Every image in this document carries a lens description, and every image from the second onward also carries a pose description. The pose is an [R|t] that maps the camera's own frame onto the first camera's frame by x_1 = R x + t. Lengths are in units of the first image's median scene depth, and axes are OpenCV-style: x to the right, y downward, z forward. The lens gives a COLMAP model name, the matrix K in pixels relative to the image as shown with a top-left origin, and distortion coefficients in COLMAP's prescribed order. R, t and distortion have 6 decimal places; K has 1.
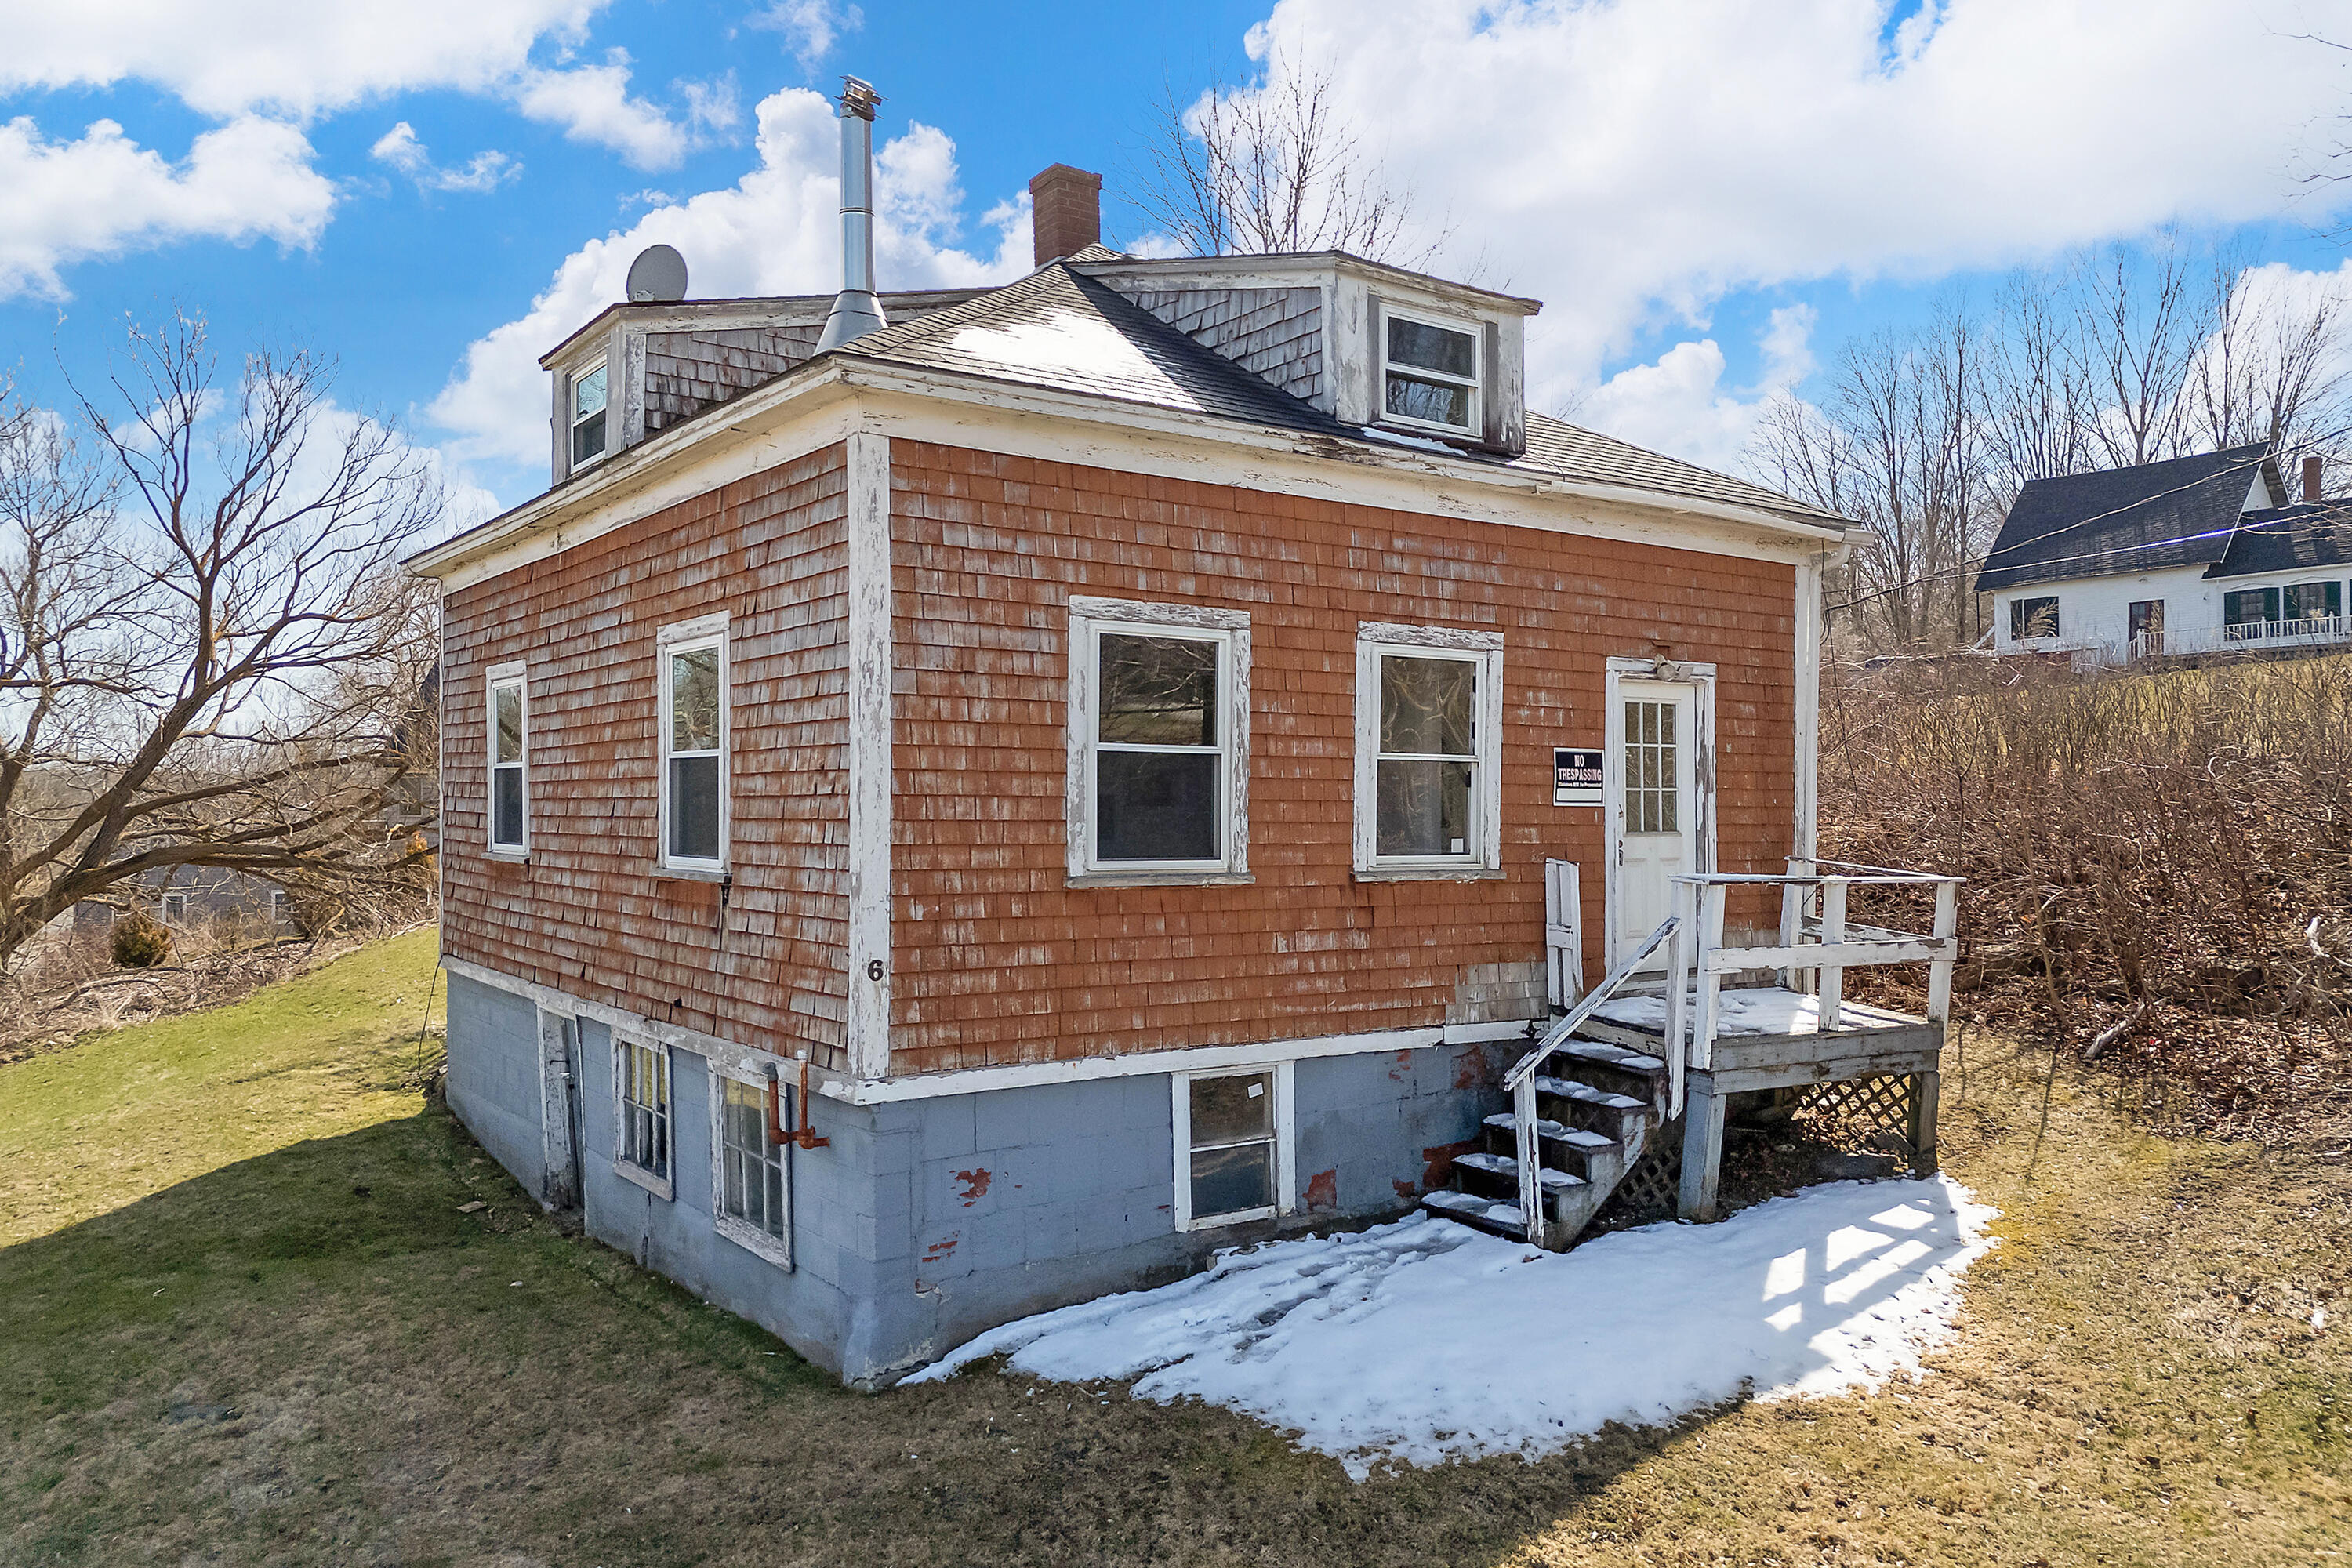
lens RADIAL K [[1663.4, 0, 1174.7], [0, 1663.4, 780.0], [0, 0, 1]] dist [0.074583, -0.002619]
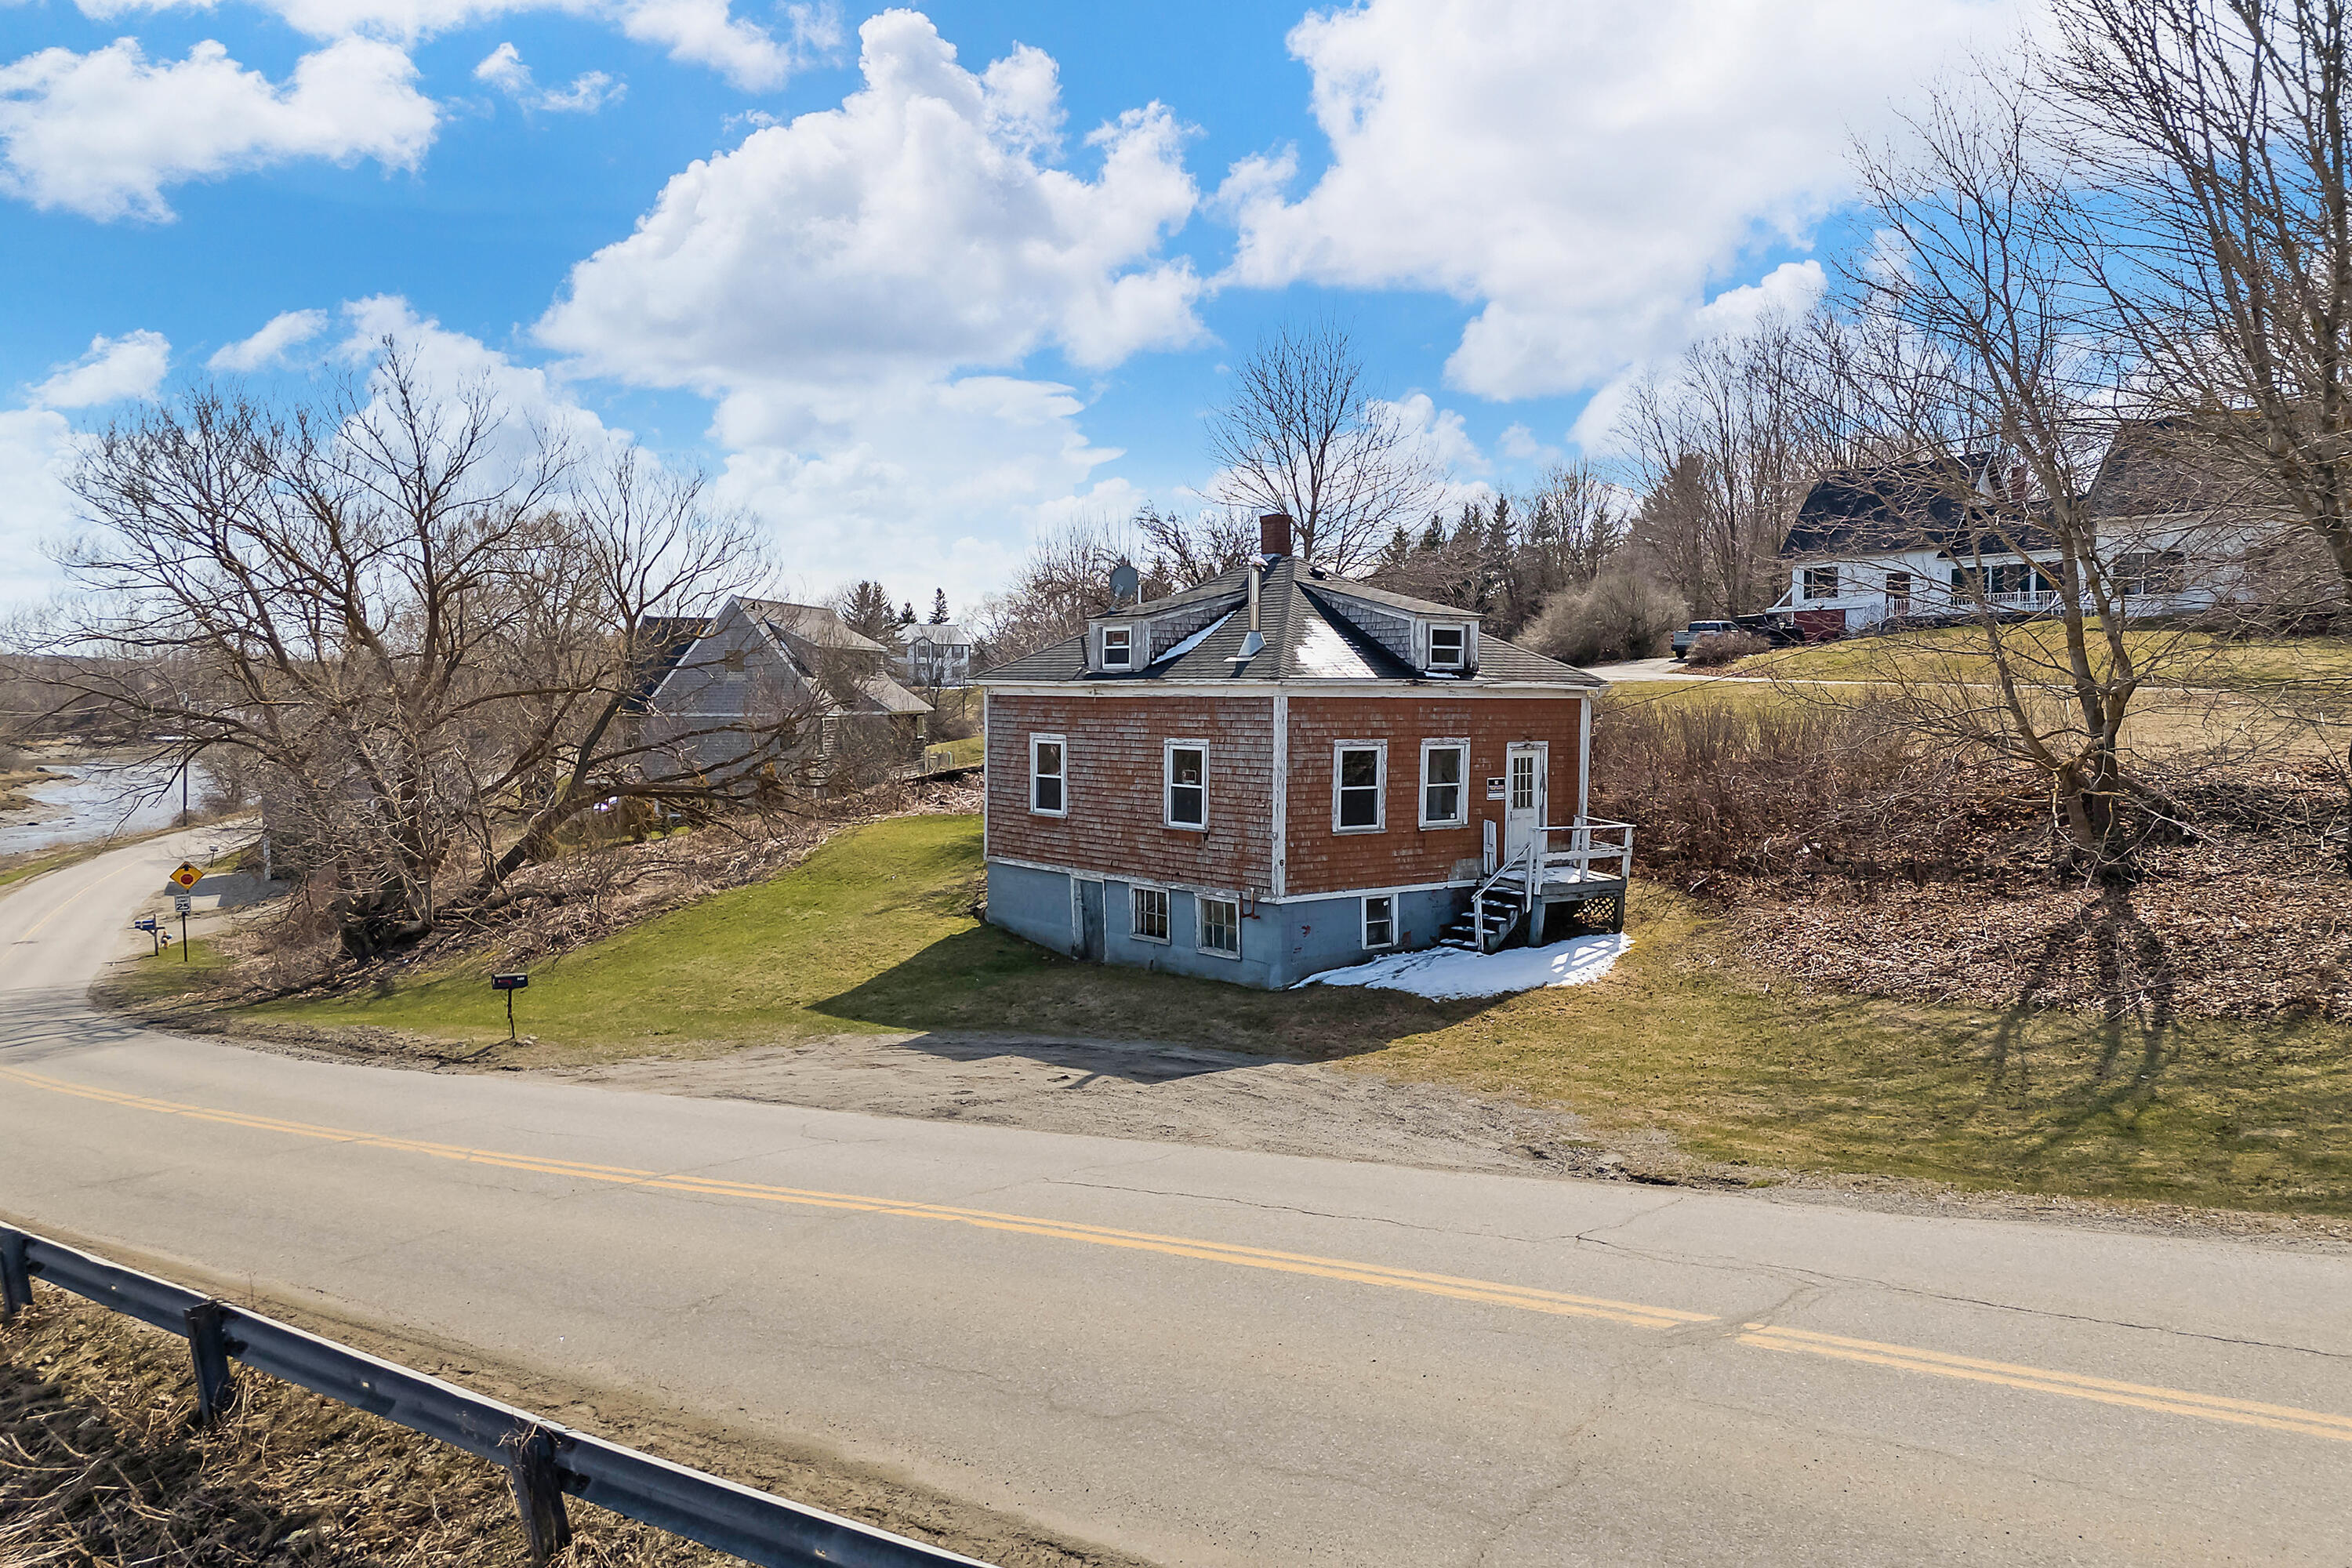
lens RADIAL K [[1663.4, 0, 1172.3], [0, 1663.4, 791.5], [0, 0, 1]] dist [0.074583, -0.002619]
pose [[0.997913, -0.002800, 0.064506, -0.488511], [-0.002065, 0.997164, 0.075233, -0.215742], [-0.064533, -0.075209, 0.995077, -1.770366]]
